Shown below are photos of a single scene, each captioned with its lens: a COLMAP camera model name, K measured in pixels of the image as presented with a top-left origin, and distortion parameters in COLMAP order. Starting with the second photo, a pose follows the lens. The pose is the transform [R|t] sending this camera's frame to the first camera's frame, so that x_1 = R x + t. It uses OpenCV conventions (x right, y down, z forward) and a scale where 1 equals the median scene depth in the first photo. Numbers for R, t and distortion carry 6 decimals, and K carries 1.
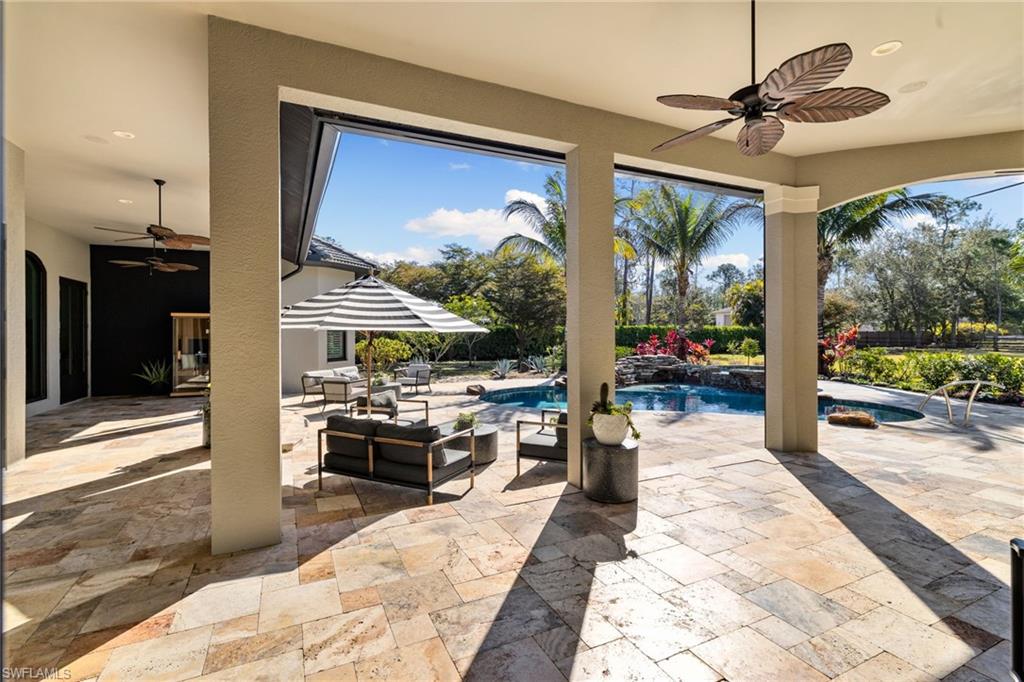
lens RADIAL K [[467.5, 0, 510.4], [0, 467.5, 336.0], [0, 0, 1]] dist [0.004899, 0.000394]
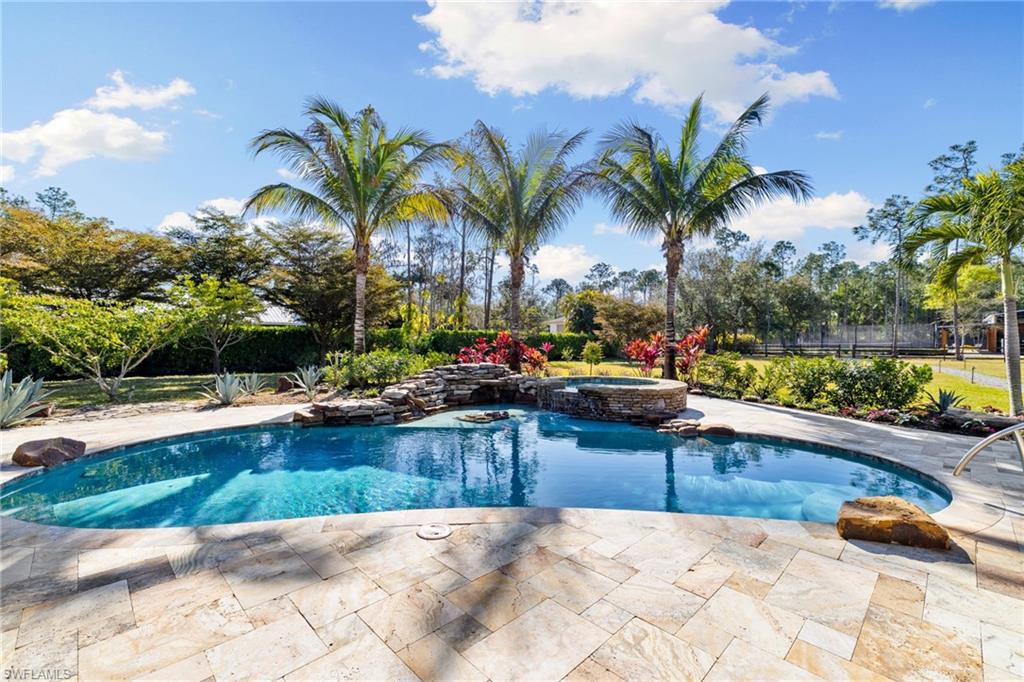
lens RADIAL K [[442.0, 0, 503.7], [0, 442.0, 347.0], [0, 0, 1]] dist [0.002614, 0.000474]
pose [[0.951761, 0.001615, 0.306835, 0.222976], [-0.003277, 0.999983, 0.004902, 0.019507], [-0.306822, -0.005671, 0.951750, 0.554225]]
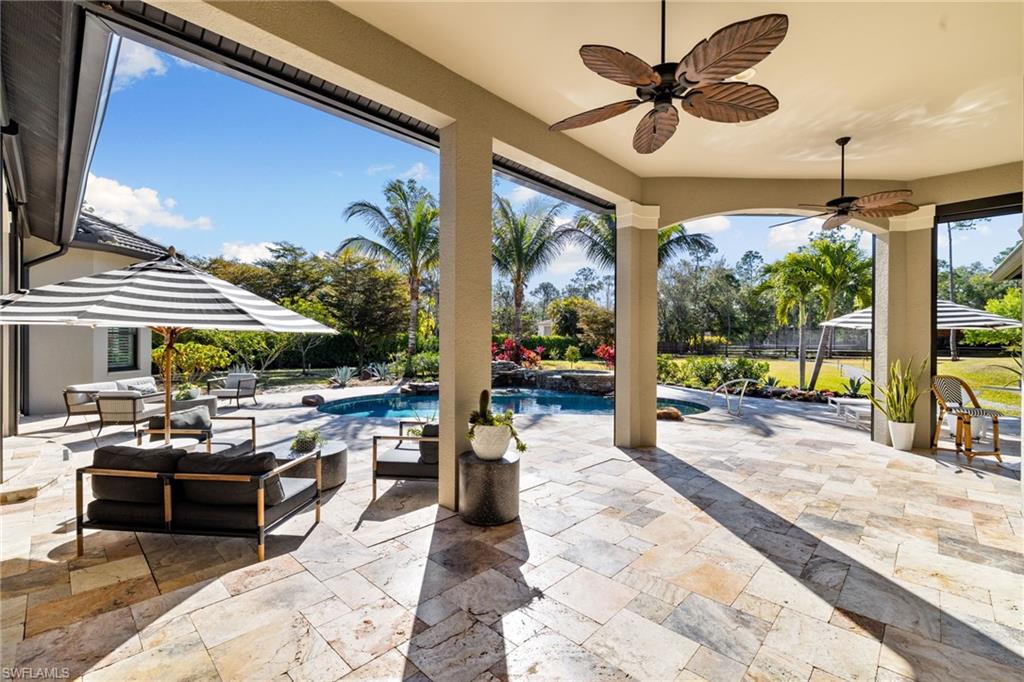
lens RADIAL K [[442.0, 0, 509.7], [0, 442.0, 343.6], [0, 0, 1]] dist [0.002614, 0.000474]
pose [[0.937478, 0.007566, 0.347962, -0.017573], [-0.007180, 0.999971, -0.002399, 0.004943], [-0.347970, -0.000250, 0.937506, 0.071601]]
